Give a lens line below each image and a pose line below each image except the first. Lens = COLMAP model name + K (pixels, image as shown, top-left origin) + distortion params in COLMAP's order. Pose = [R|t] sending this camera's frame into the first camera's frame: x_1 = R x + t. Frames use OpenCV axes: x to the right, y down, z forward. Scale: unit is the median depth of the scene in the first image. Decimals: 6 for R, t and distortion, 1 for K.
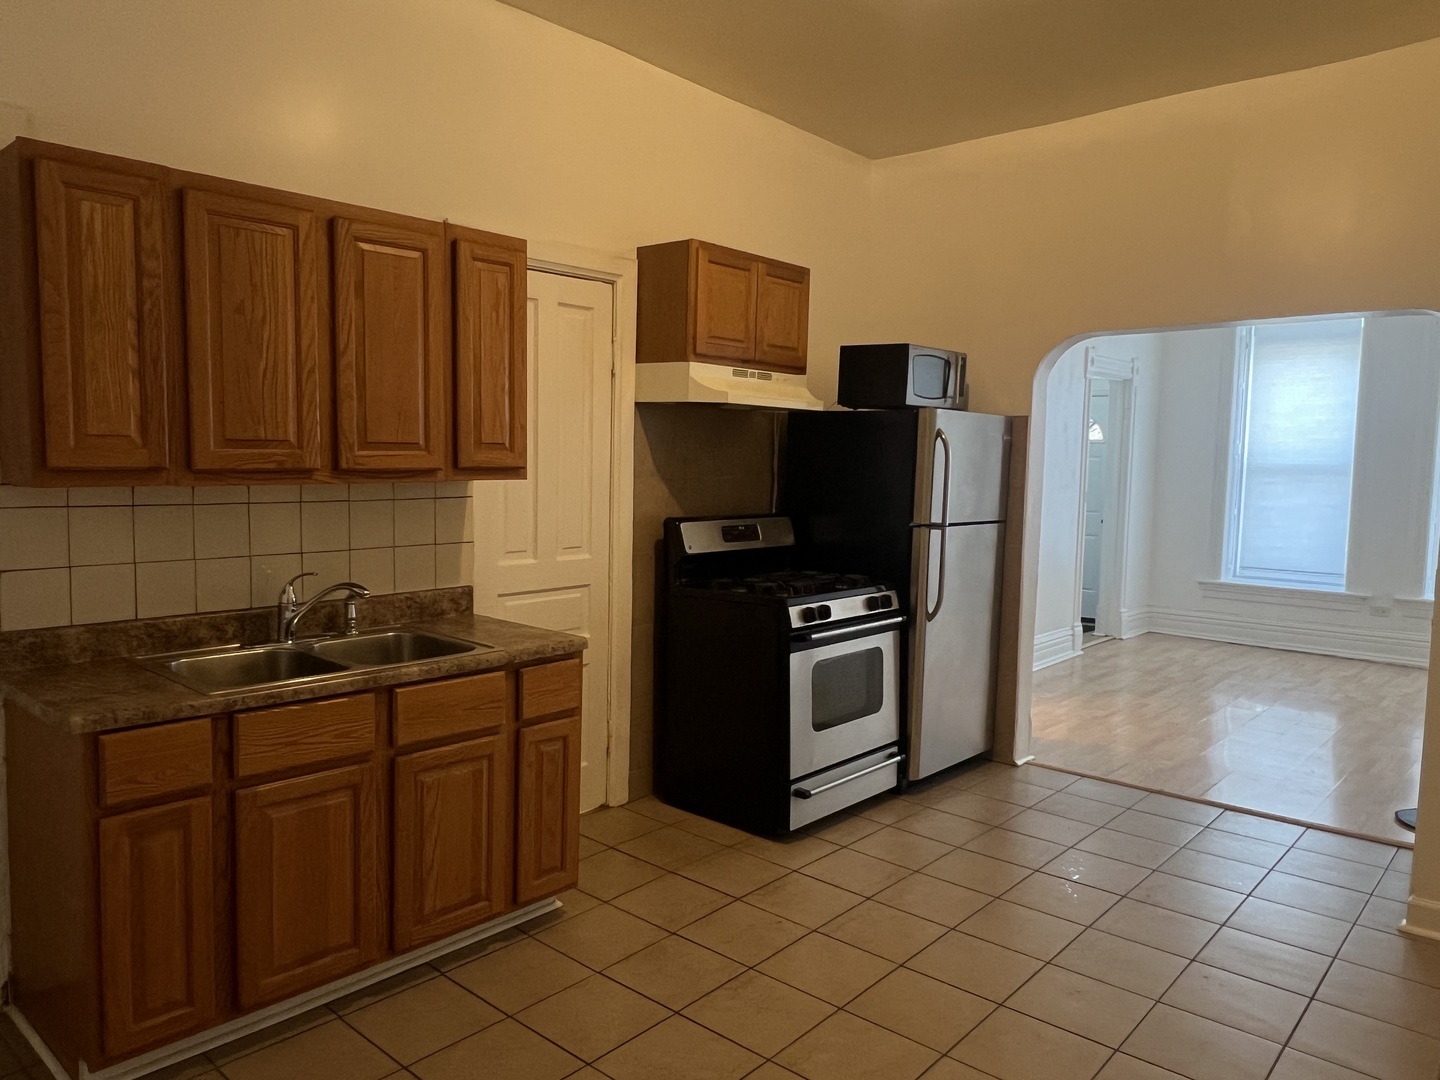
lens RADIAL K [[991.2, 0, 720.2], [0, 991.2, 541.4], [0, 0, 1]] dist [-0.006417, -0.001162]
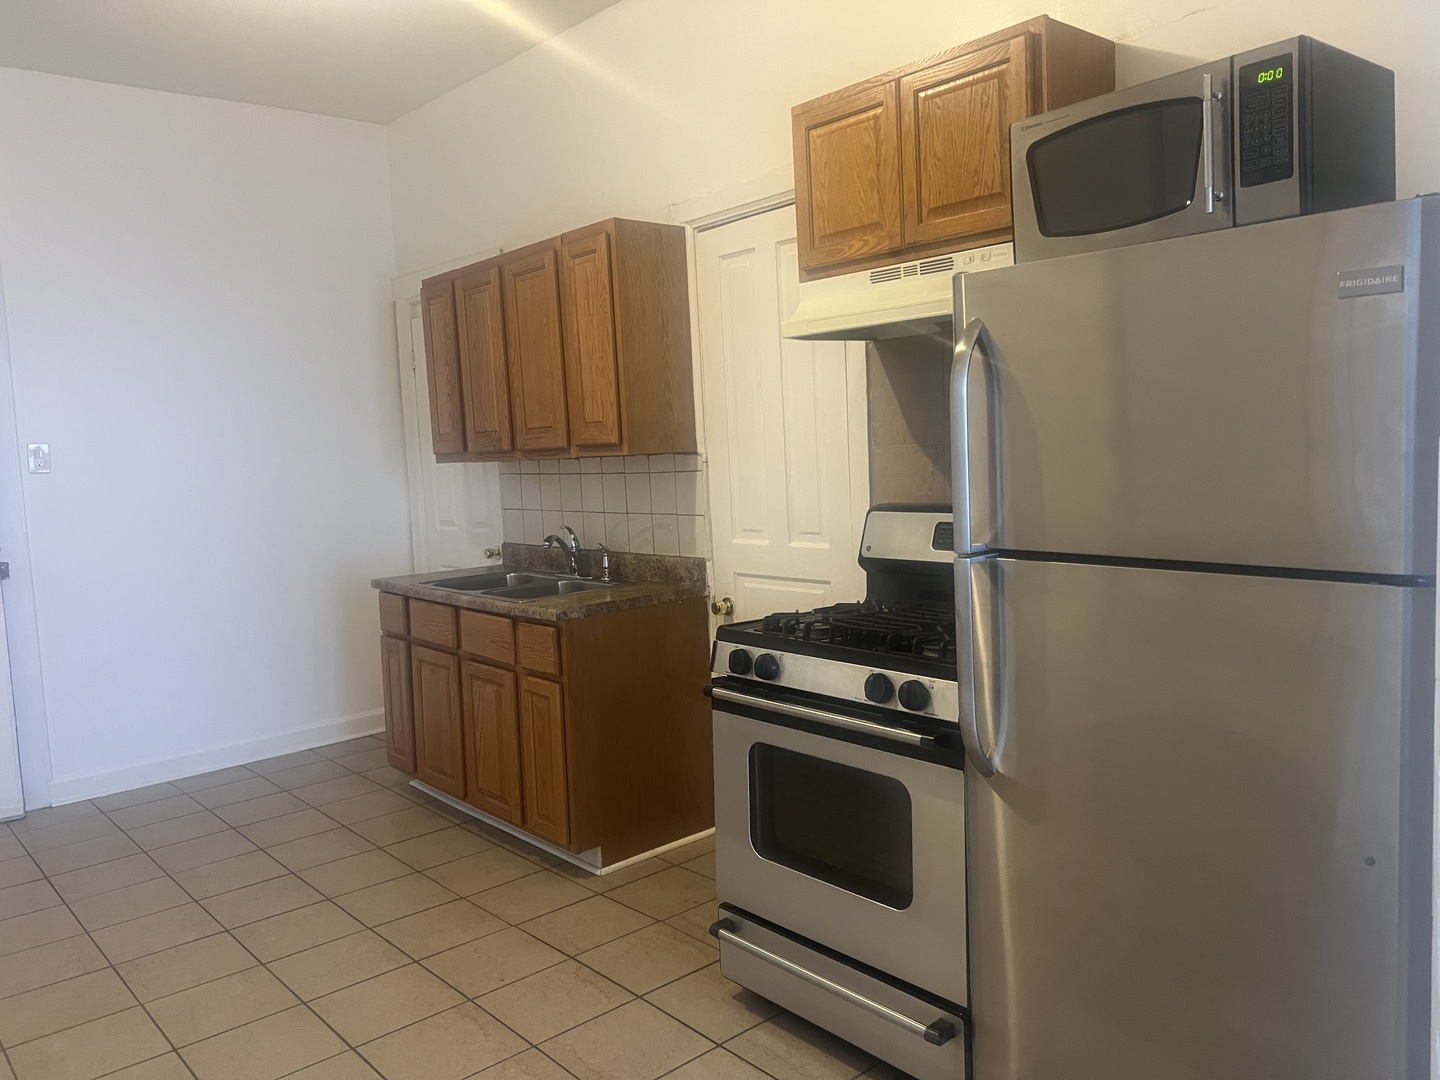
lens RADIAL K [[1106.6, 0, 720.2], [0, 1106.6, 536.6], [0, 0, 1]] dist [0.059328, -0.000960]
pose [[-0.139523, 0.072321, -0.987574, 0.727494], [-0.042672, 0.995964, 0.078965, -0.057117], [0.989299, 0.053159, -0.135874, 0.993462]]
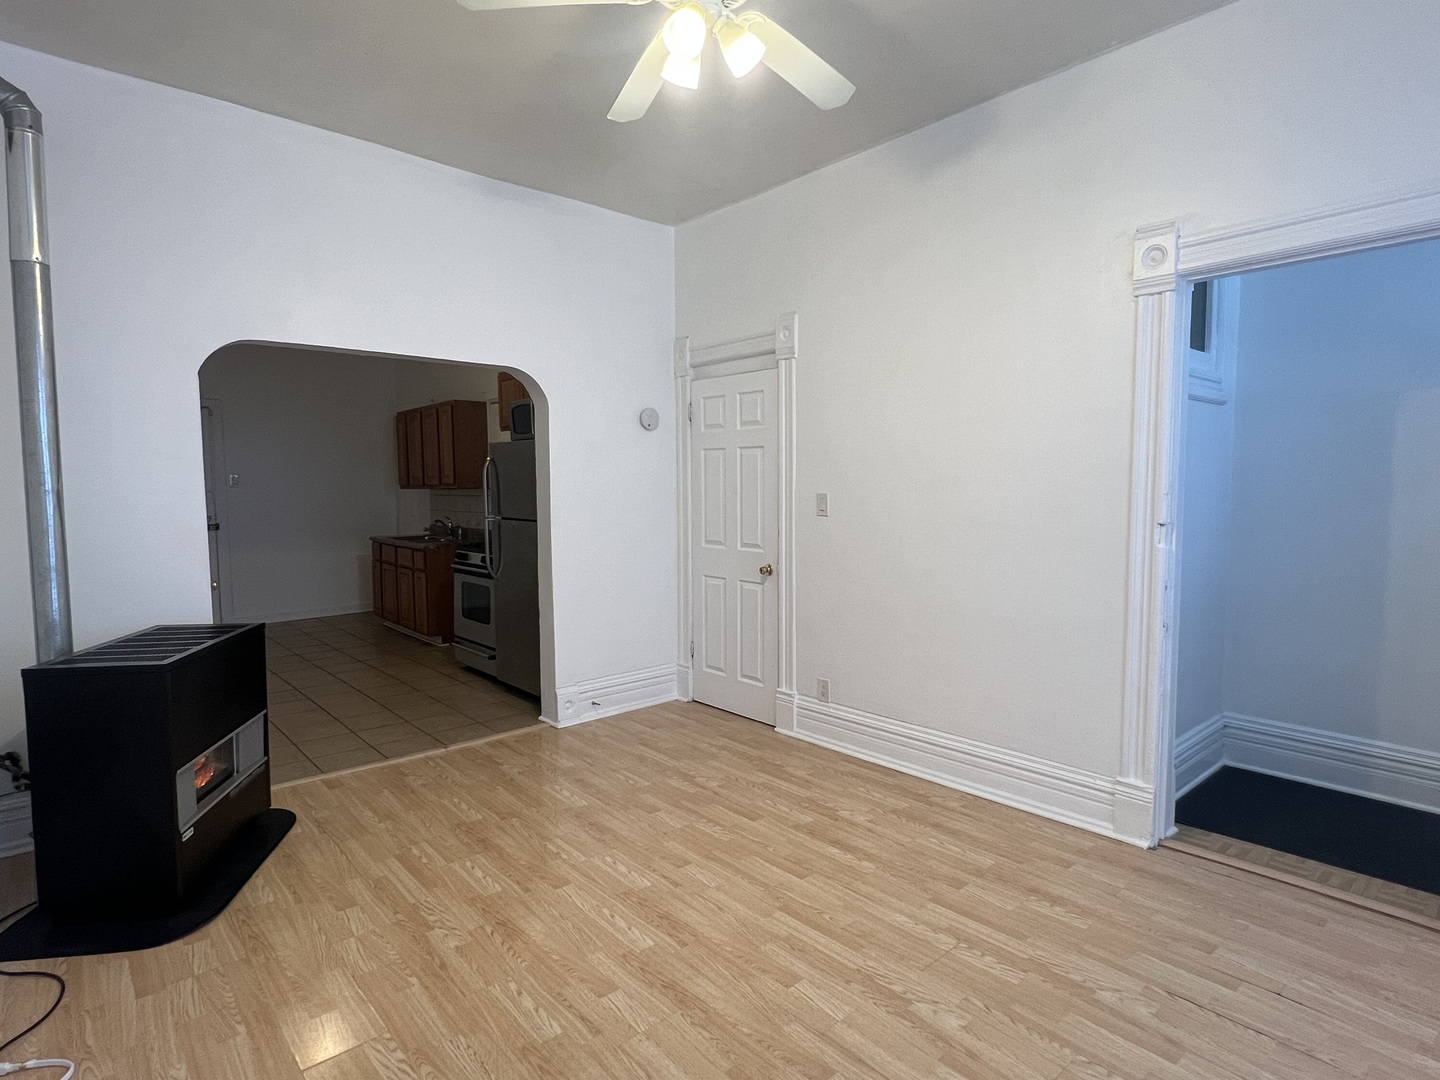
lens RADIAL K [[773.6, 0, 716.3], [0, 773.6, 539.9], [0, 0, 1]] dist [-0.000890, 0.000510]
pose [[-0.122155, 0.052402, -0.991127, 2.201659], [-0.080245, 0.994815, 0.062487, -0.121207], [0.989262, 0.087166, -0.117317, 2.160379]]
